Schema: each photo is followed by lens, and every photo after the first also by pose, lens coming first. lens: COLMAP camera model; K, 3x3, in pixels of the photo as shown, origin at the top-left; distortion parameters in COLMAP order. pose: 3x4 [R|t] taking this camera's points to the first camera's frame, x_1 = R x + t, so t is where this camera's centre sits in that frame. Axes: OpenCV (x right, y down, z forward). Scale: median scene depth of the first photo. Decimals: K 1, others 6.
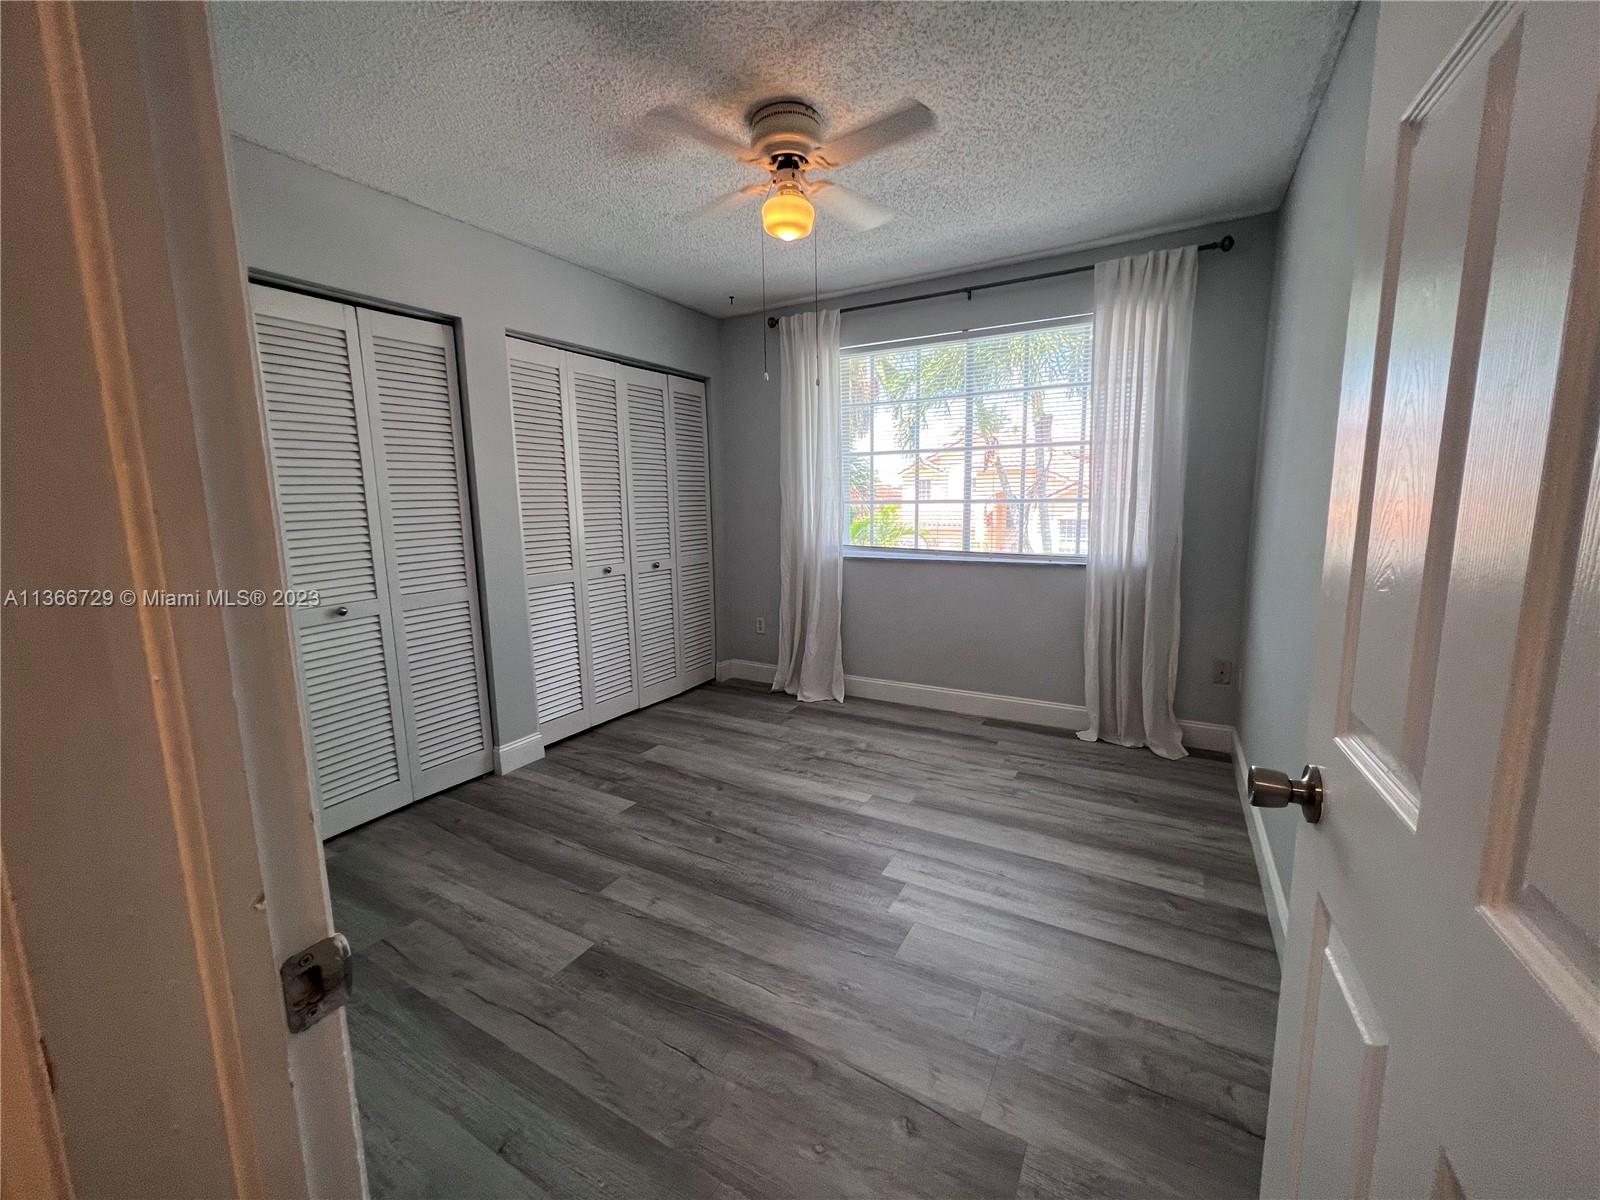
lens RADIAL K [[638.0, 0, 801.2], [0, 638.0, 592.6], [0, 0, 1]] dist [-0.005728, 0.000898]
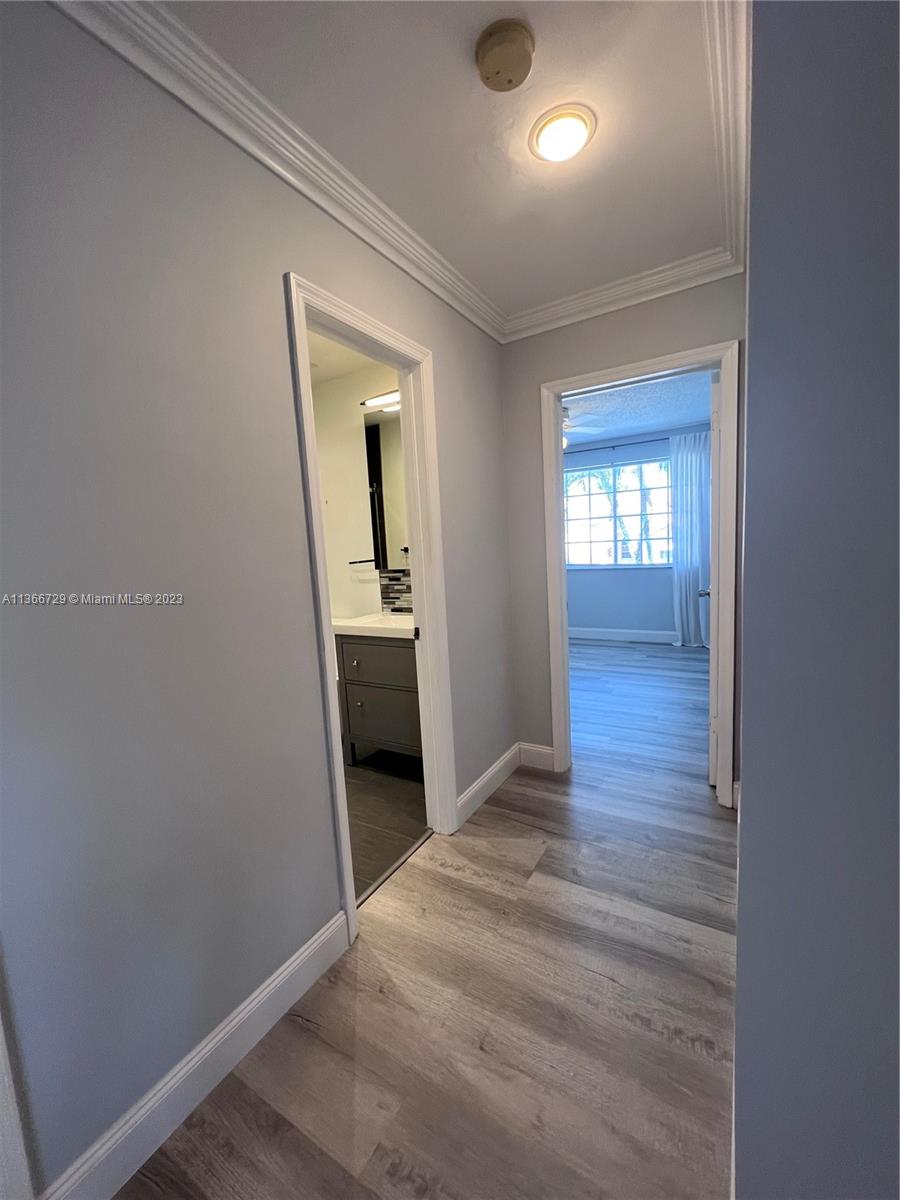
lens RADIAL K [[478.5, 0, 448.3], [0, 478.5, 596.5], [0, 0, 1]] dist [-0.005728, 0.000898]
pose [[0.999181, -0.030988, -0.026021, -0.294102], [0.029728, 0.998430, -0.047475, 0.114801], [0.027452, 0.046663, 0.998533, -0.681913]]
